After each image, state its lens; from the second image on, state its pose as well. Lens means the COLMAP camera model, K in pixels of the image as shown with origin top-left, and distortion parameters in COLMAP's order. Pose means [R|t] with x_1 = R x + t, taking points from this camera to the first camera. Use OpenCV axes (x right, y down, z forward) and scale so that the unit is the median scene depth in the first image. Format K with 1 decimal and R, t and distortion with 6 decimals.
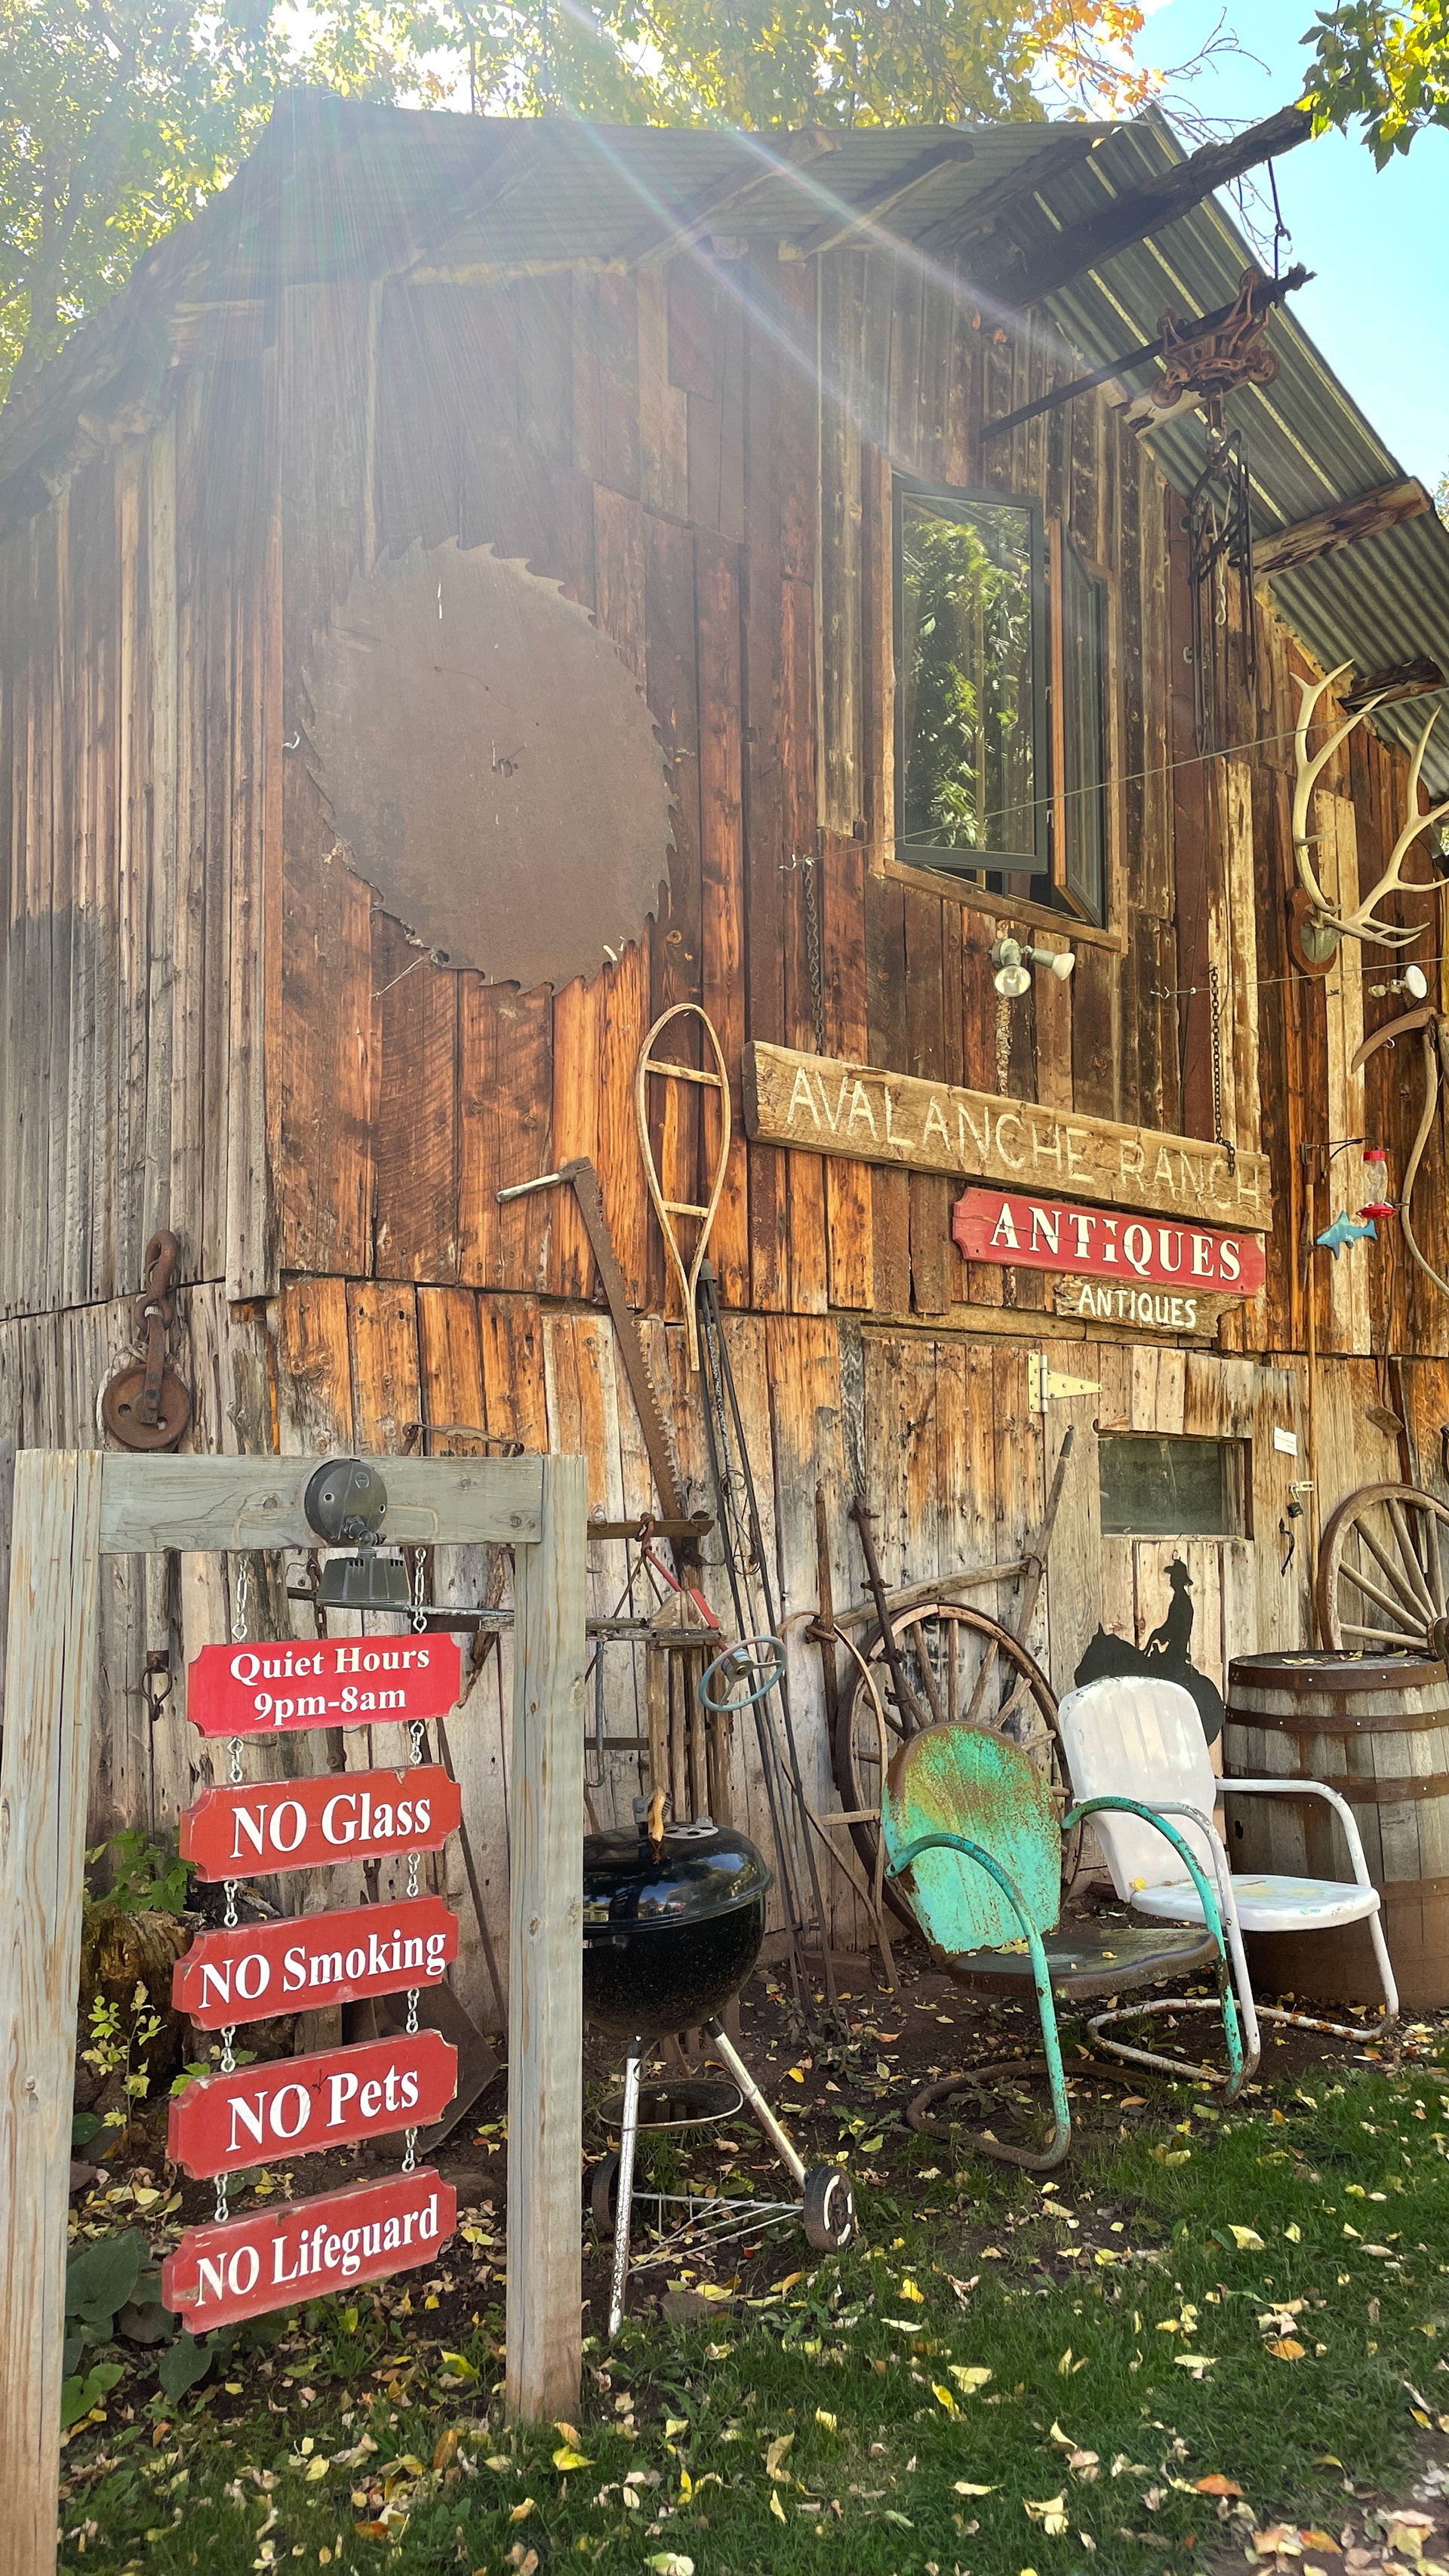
lens RADIAL K [[1927.7, 0, 724.5], [0, 1927.7, 1288.0], [0, 0, 1]] dist [0.071669, -0.100205]
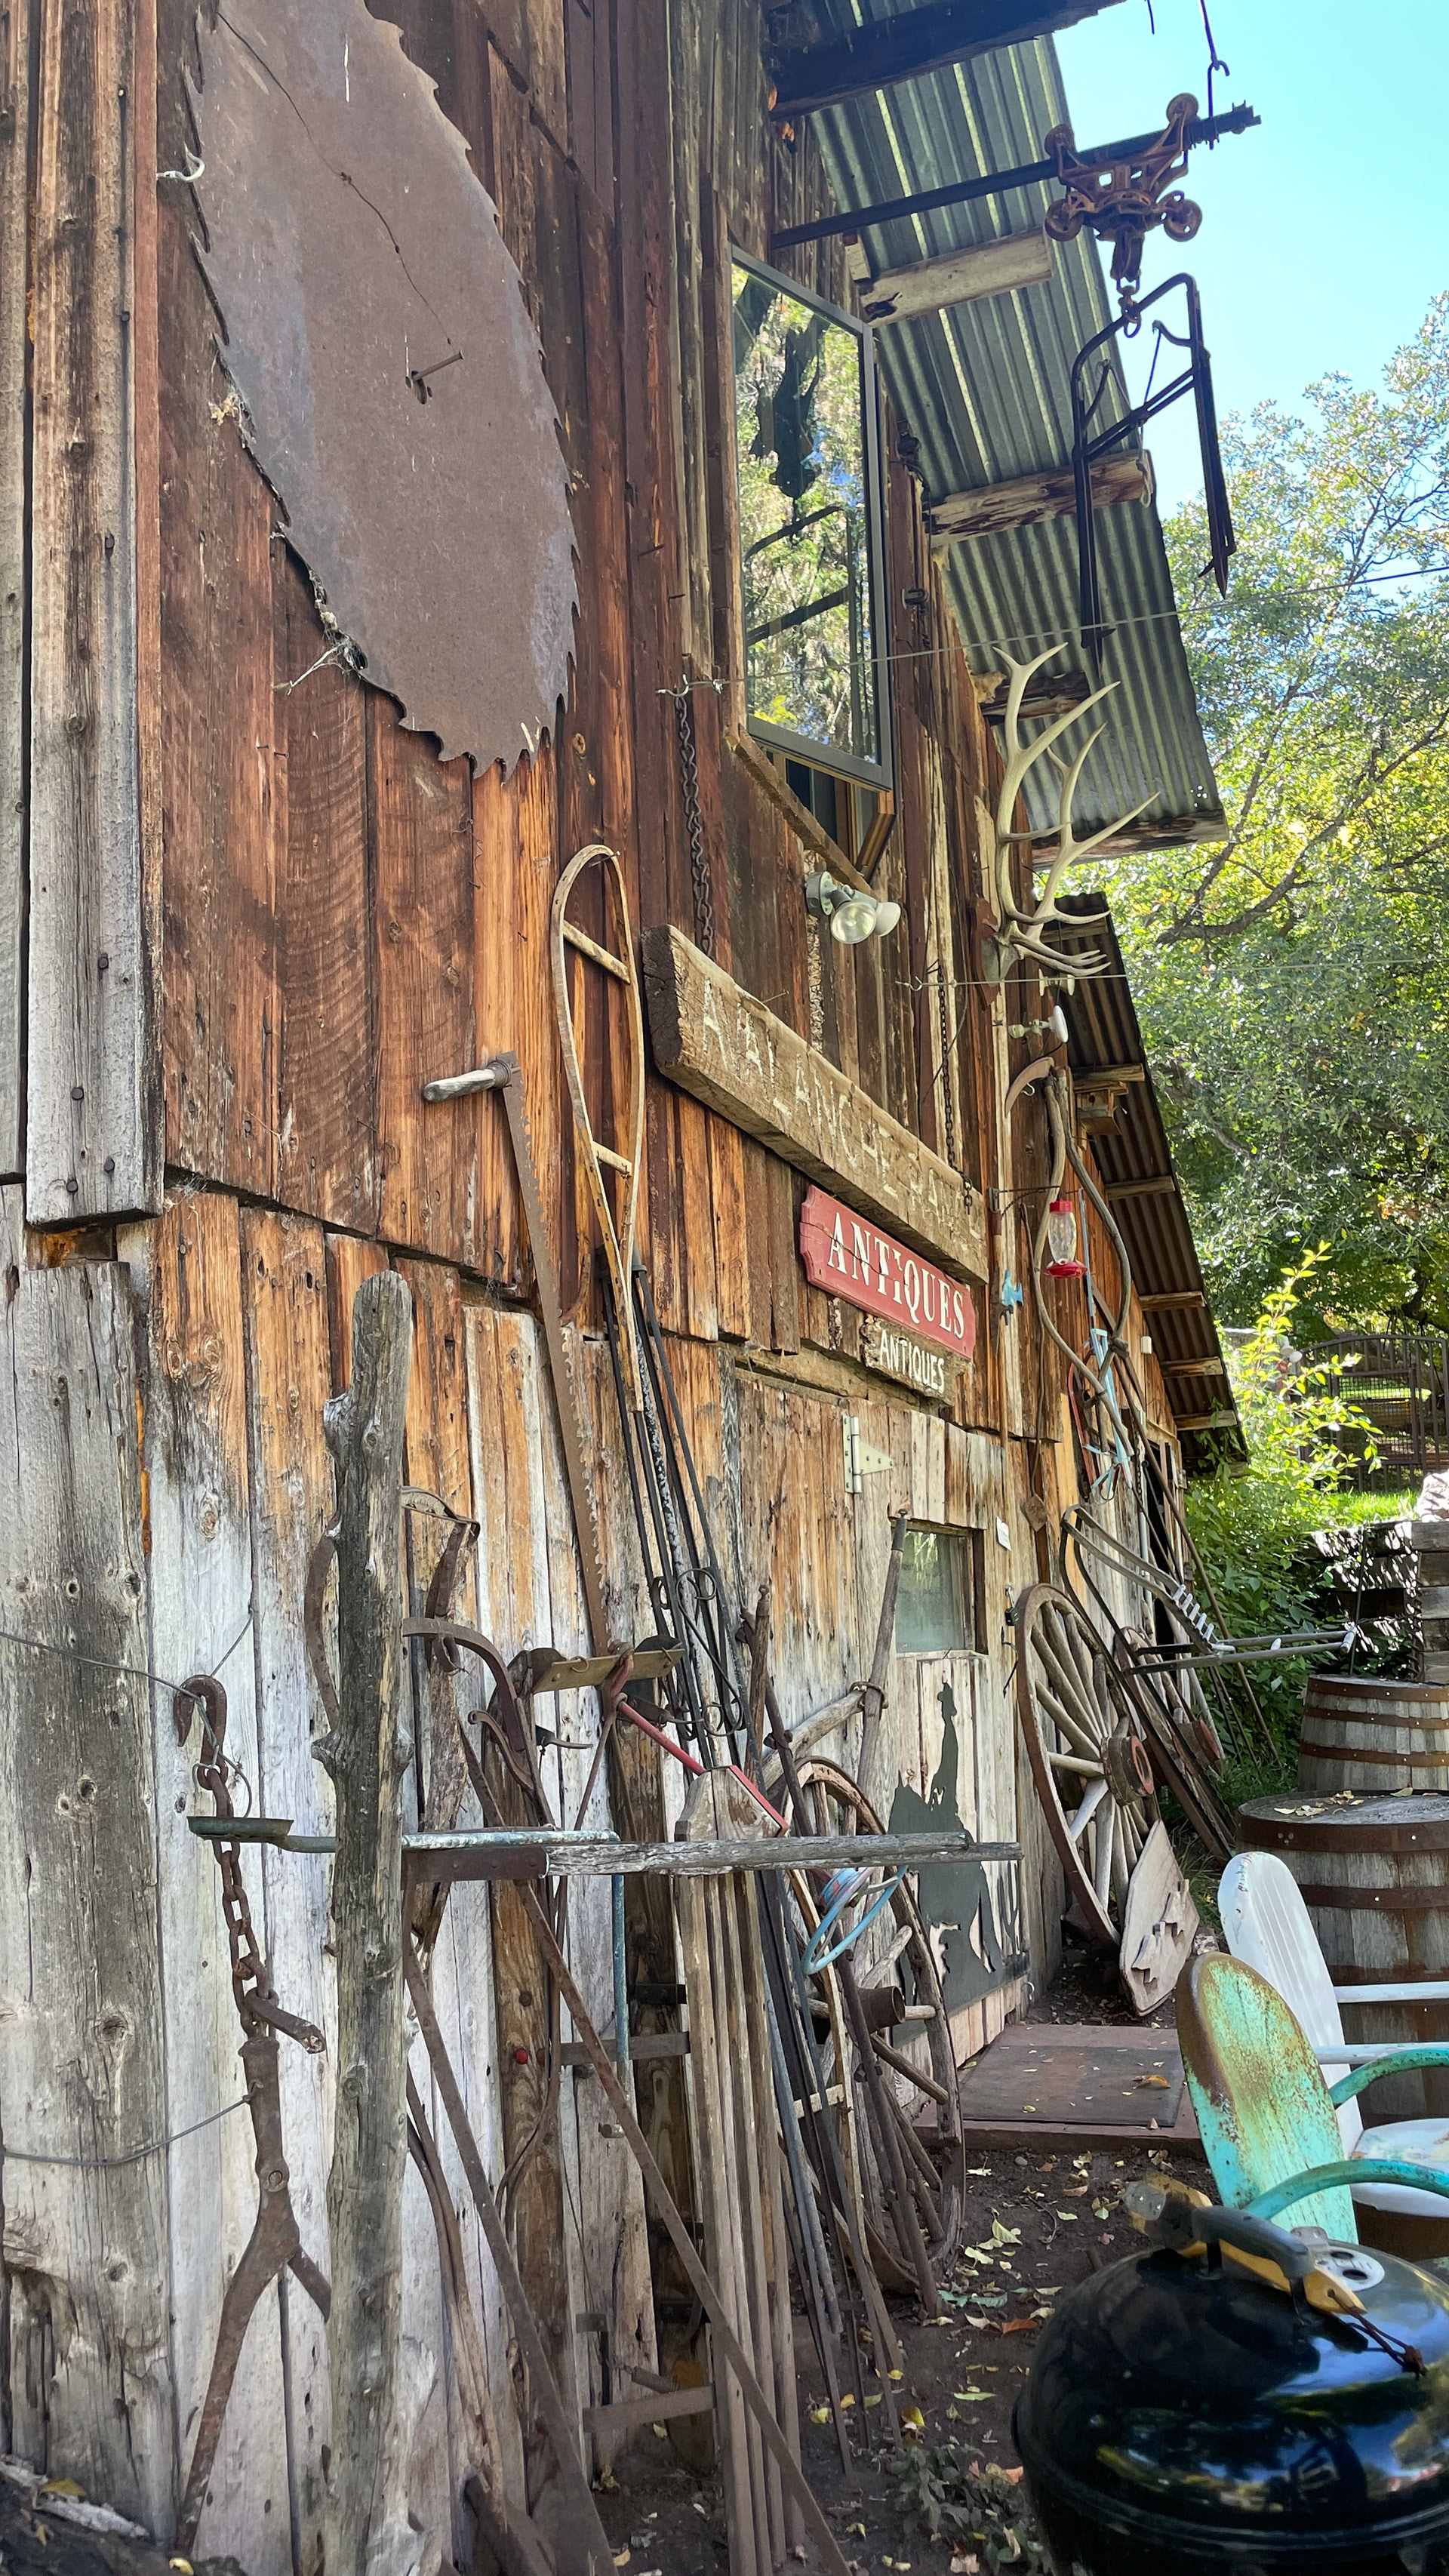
lens RADIAL K [[1927.7, 0, 724.5], [0, 1927.7, 1288.0], [0, 0, 1]] dist [0.071669, -0.100205]
pose [[0.889000, 0.051828, 0.454965, -0.249624], [-0.022779, 0.997349, -0.069106, 0.040967], [-0.457340, 0.051072, 0.887824, 0.380022]]
